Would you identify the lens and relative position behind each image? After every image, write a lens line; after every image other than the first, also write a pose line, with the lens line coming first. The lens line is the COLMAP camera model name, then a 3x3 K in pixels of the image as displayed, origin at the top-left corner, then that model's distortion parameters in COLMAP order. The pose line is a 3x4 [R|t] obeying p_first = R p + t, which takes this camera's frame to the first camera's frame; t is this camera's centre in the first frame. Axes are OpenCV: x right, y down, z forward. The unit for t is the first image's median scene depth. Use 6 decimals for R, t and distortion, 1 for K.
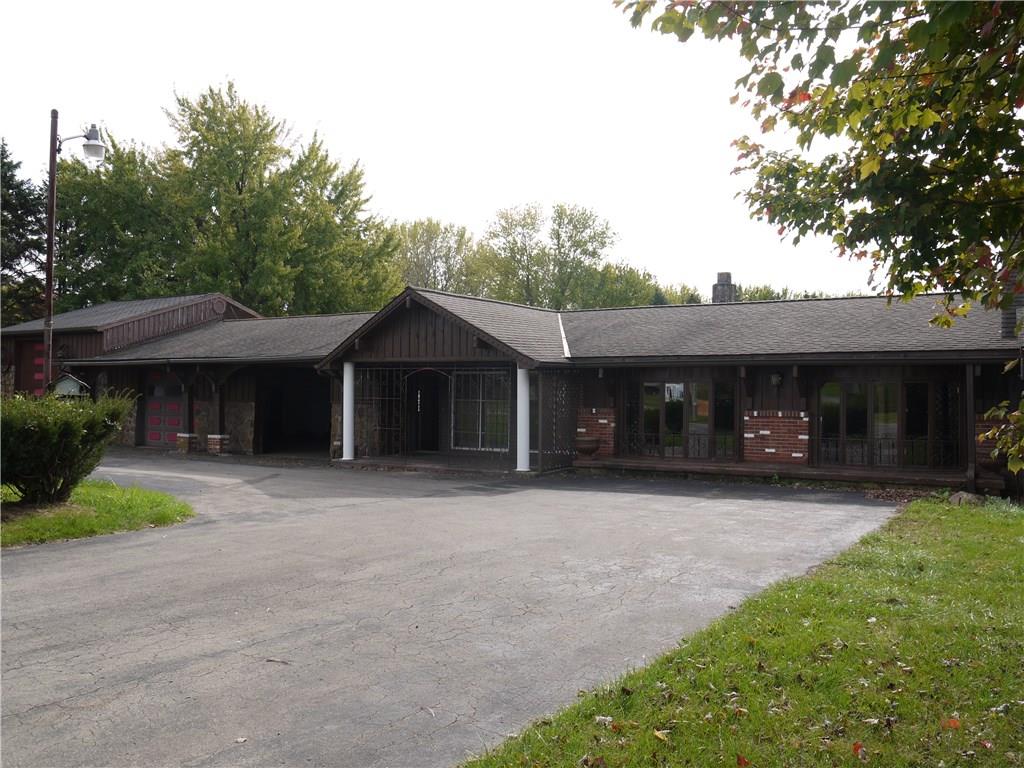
lens RADIAL K [[831.7, 0, 512.0], [0, 831.7, 384.0], [0, 0, 1]] dist [-0.031584, 0.016255]
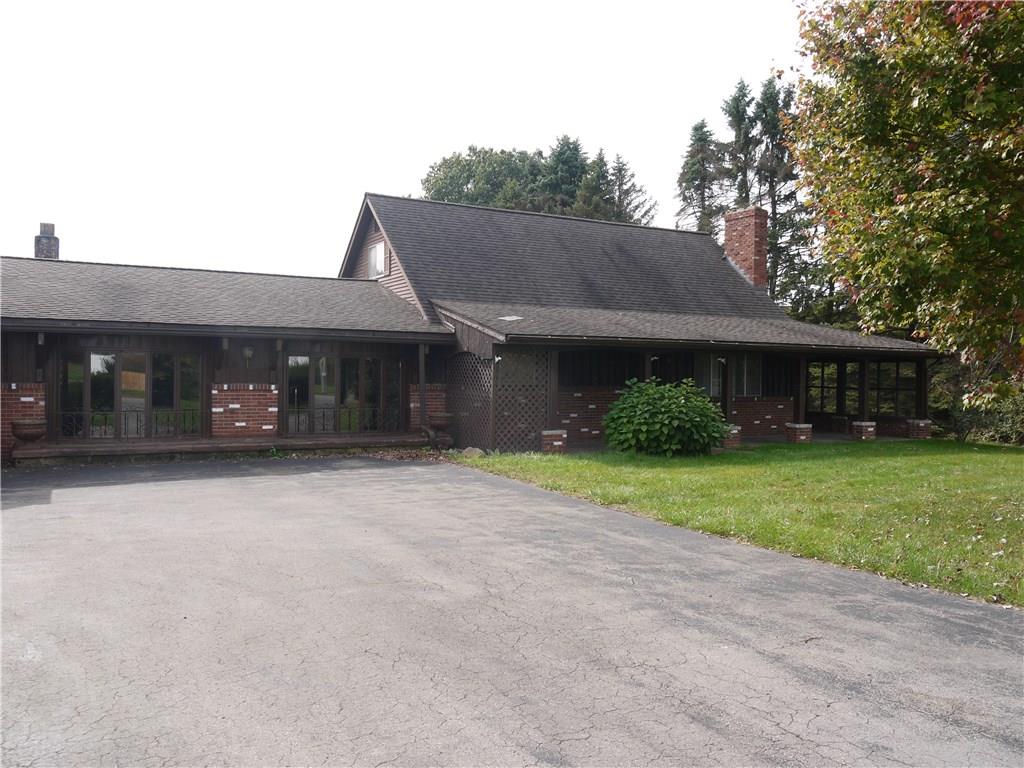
lens RADIAL K [[833.8, 0, 506.2], [0, 833.8, 389.5], [0, 0, 1]] dist [-0.053054, 0.037756]
pose [[0.490919, -0.017702, 0.871026, -0.361714], [-0.021031, 0.999261, 0.032162, 0.000531], [-0.870951, -0.034108, 0.490184, 0.224478]]
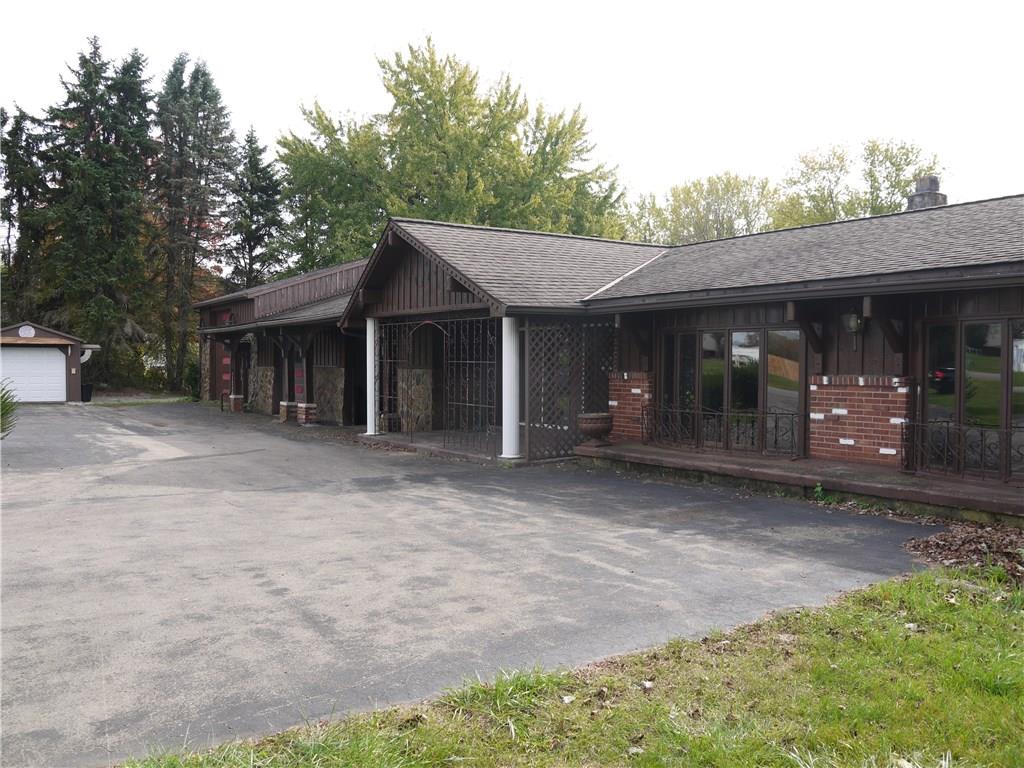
lens RADIAL K [[833.8, 0, 506.2], [0, 833.8, 389.5], [0, 0, 1]] dist [-0.053054, 0.037756]
pose [[0.911925, 0.007936, -0.410279, 0.306568], [0.008837, 0.999201, 0.038970, 0.015709], [0.410261, -0.039163, 0.911127, 0.329854]]
